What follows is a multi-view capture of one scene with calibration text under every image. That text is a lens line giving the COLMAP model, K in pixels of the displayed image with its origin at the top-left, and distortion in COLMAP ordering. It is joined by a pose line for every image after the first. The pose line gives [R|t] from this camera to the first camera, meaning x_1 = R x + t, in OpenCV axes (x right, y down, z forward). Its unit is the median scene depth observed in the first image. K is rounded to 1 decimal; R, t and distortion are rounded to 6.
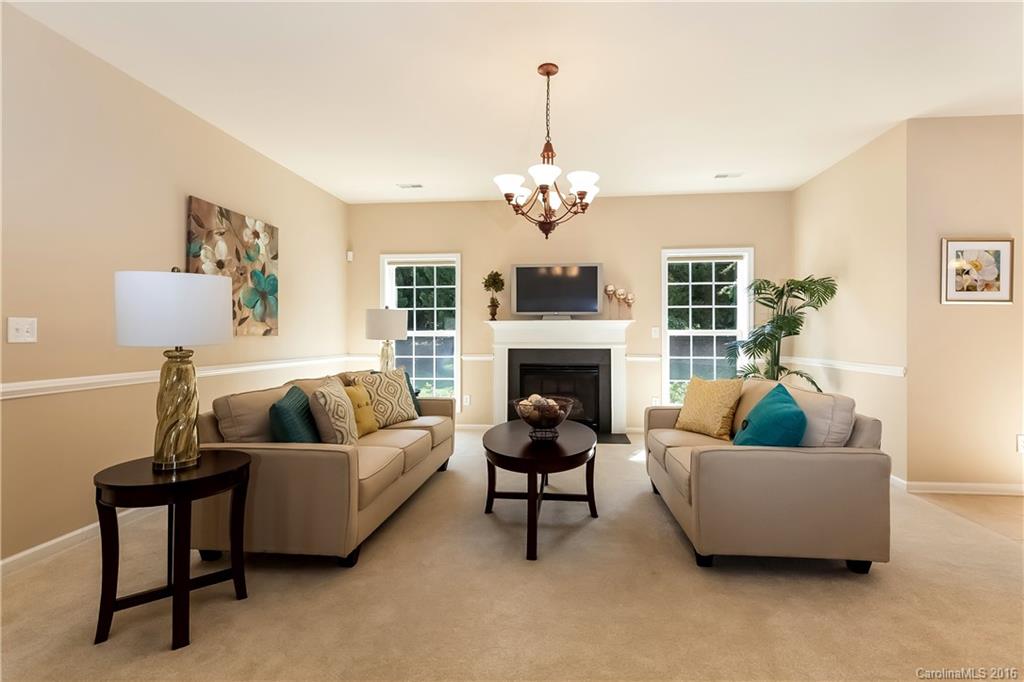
lens RADIAL K [[477.8, 0, 509.2], [0, 477.8, 336.7], [0, 0, 1]] dist [0.002954, 0.000384]
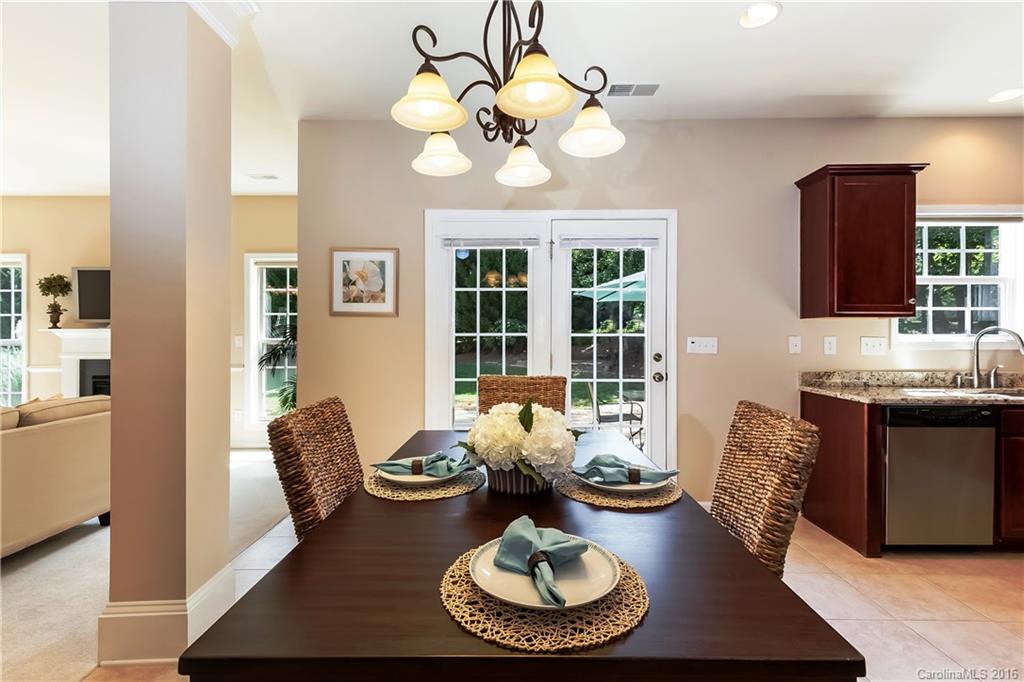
lens RADIAL K [[477.8, 0, 509.2], [0, 477.8, 336.7], [0, 0, 1]] dist [0.002954, 0.000384]
pose [[0.994367, -0.001499, 0.105980, 0.735755], [0.001837, 0.999994, -0.003096, -0.014031], [-0.105975, 0.003273, 0.994363, 0.005915]]
